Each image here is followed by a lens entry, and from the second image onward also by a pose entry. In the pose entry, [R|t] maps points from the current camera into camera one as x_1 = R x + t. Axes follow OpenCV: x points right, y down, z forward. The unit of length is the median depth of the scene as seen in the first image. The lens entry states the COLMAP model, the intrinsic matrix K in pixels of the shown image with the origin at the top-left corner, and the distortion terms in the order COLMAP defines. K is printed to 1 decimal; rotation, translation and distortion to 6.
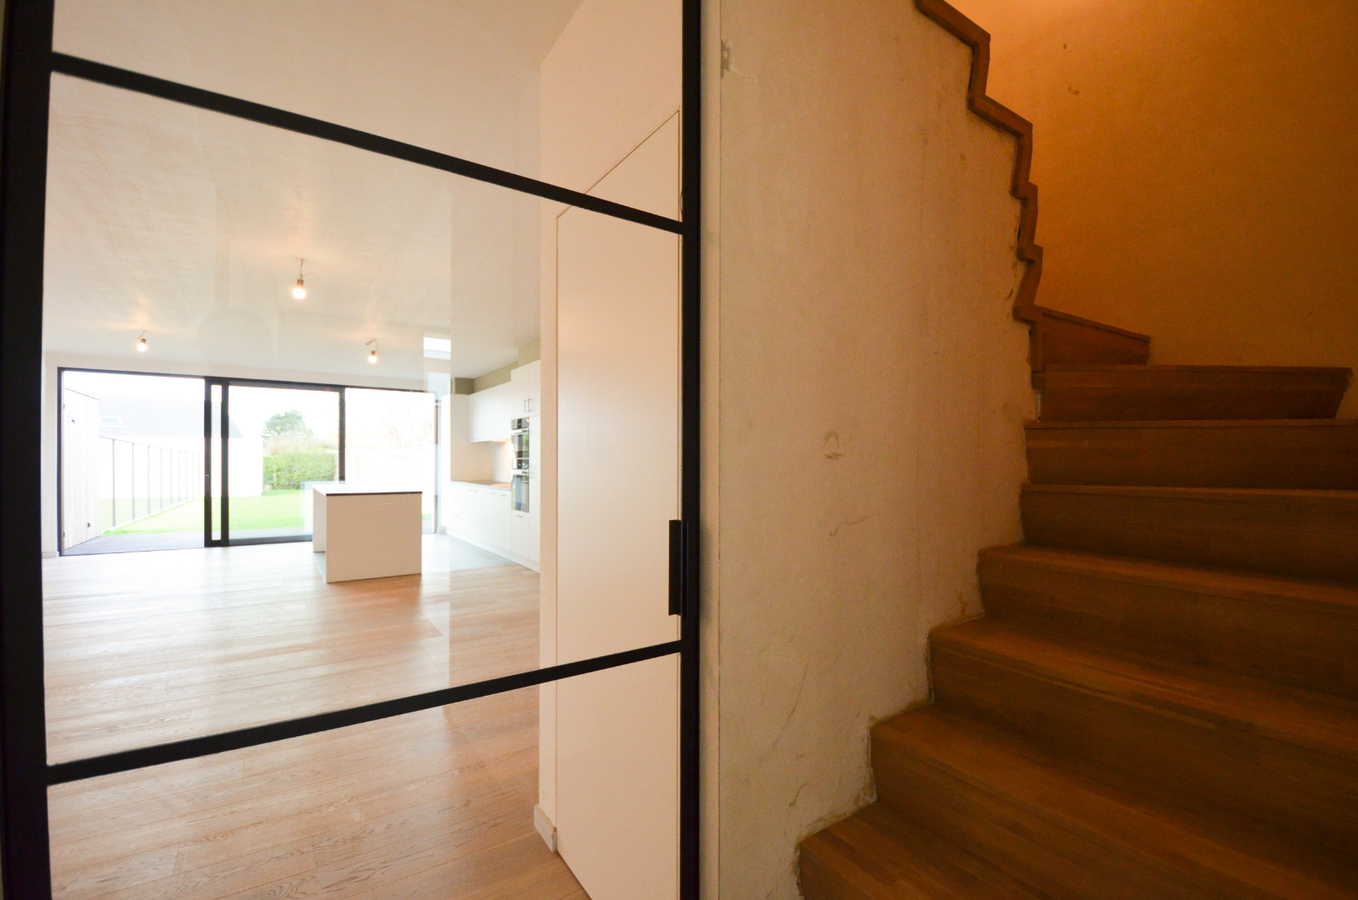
lens RADIAL K [[599.1, 0, 679.0], [0, 599.1, 450.0], [0, 0, 1]] dist [-0.000777, -0.000236]
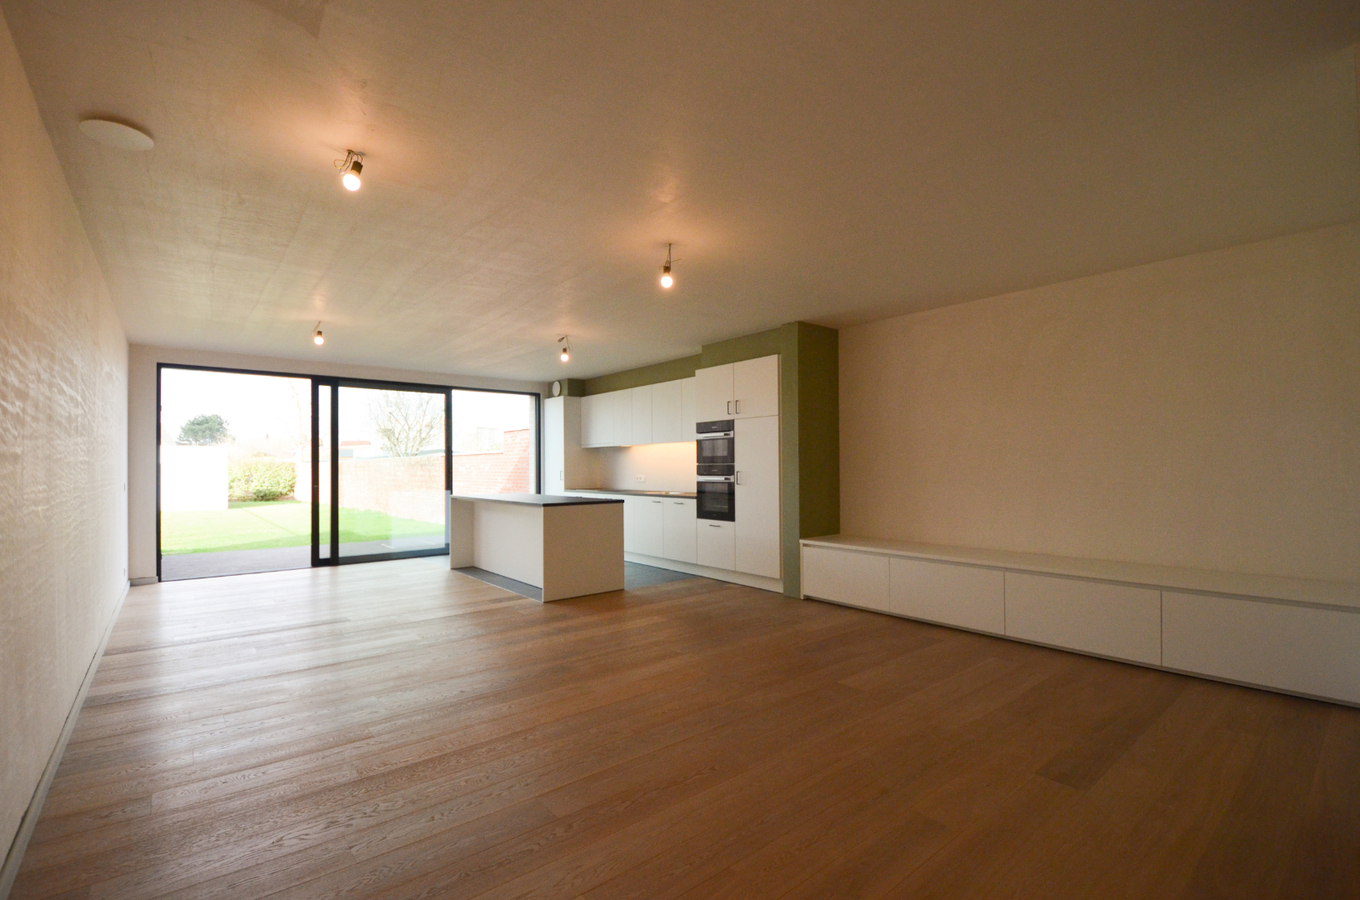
lens RADIAL K [[600.0, 0, 680.0], [0, 600.0, 450.0], [0, 0, 1]] dist [-0.000777, -0.000236]
pose [[0.993486, -0.005750, 0.113813, -0.347030], [0.006793, 0.999938, -0.008778, 0.000118], [-0.113755, 0.009494, 0.993463, 0.049553]]
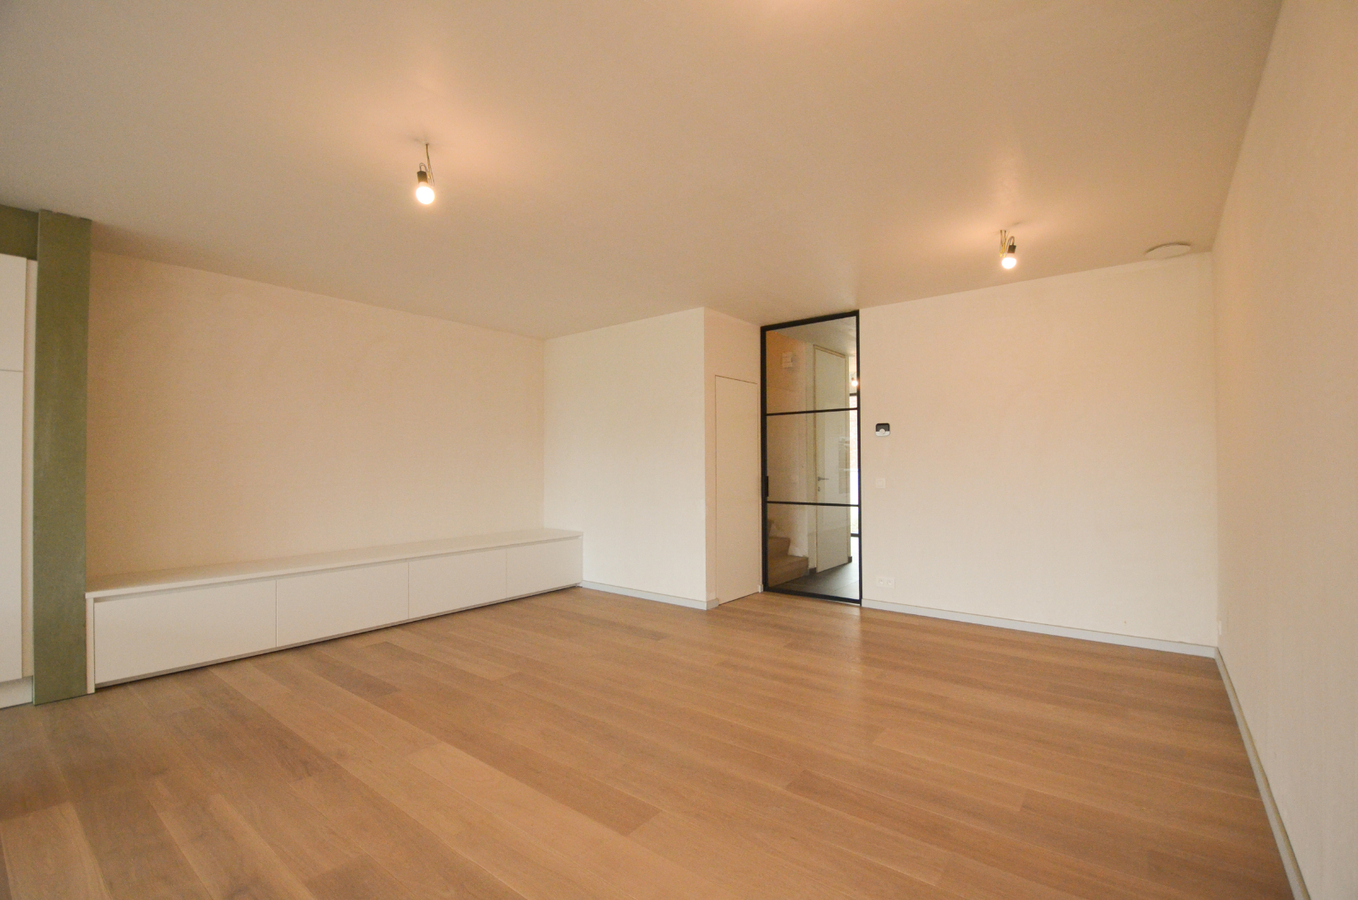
lens RADIAL K [[599.1, 0, 679.0], [0, 599.1, 450.0], [0, 0, 1]] dist [-0.000777, -0.000236]
pose [[-0.308573, 0.019978, 0.950991, -0.619824], [-0.016698, 0.999512, -0.026415, 0.005747], [-0.951054, -0.024031, -0.308089, 0.439502]]
